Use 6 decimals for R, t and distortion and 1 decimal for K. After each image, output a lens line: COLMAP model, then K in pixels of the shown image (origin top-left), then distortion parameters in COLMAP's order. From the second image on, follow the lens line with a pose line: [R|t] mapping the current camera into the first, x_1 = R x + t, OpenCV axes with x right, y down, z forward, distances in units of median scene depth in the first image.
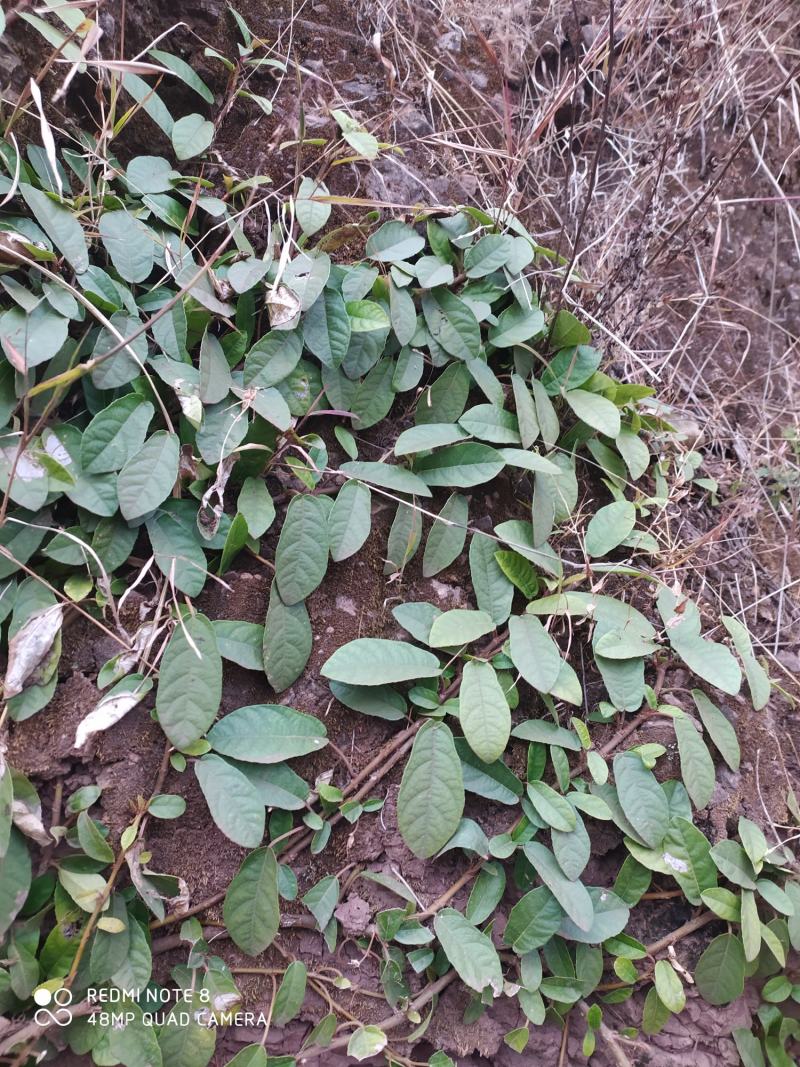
lens RADIAL K [[796.2, 0, 400.0], [0, 796.2, 533.5], [0, 0, 1]] dist [-0.001404, -0.000638]
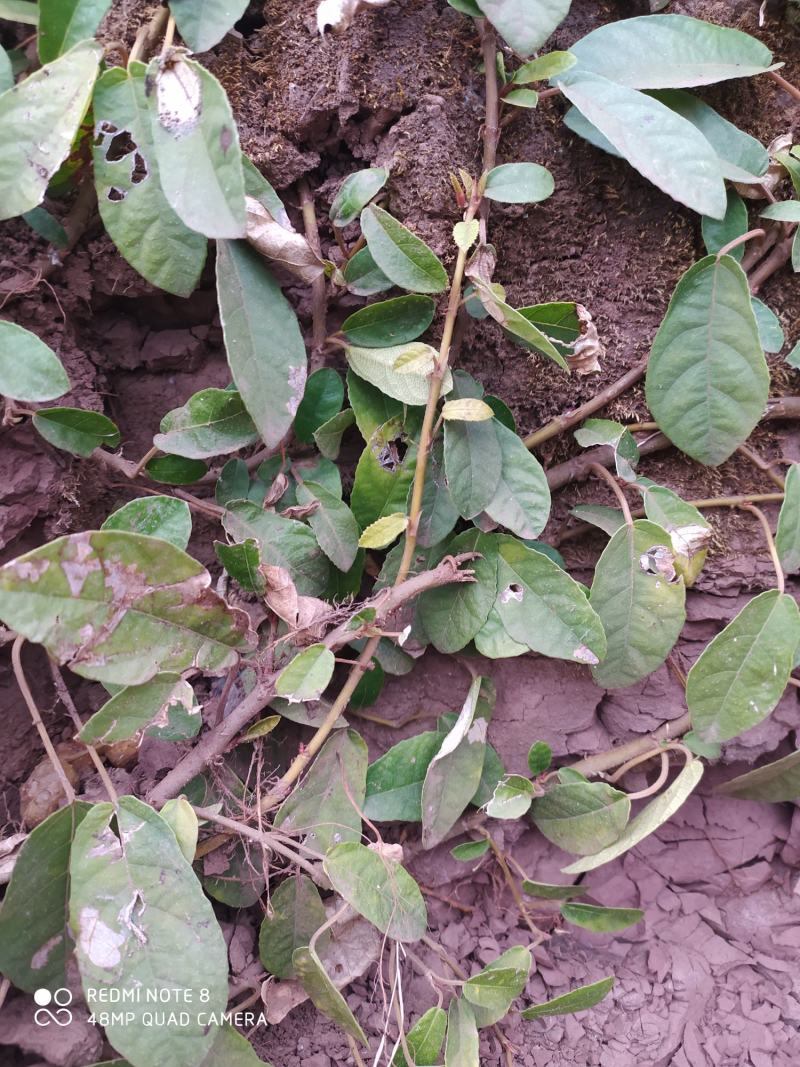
lens RADIAL K [[796.2, 0, 400.0], [0, 796.2, 533.5], [0, 0, 1]] dist [-0.001404, -0.000638]
pose [[0.957427, -0.167393, -0.235186, -0.288750], [0.222349, 0.947207, 0.230998, 0.427554], [0.184102, -0.273457, 0.944102, 0.462394]]
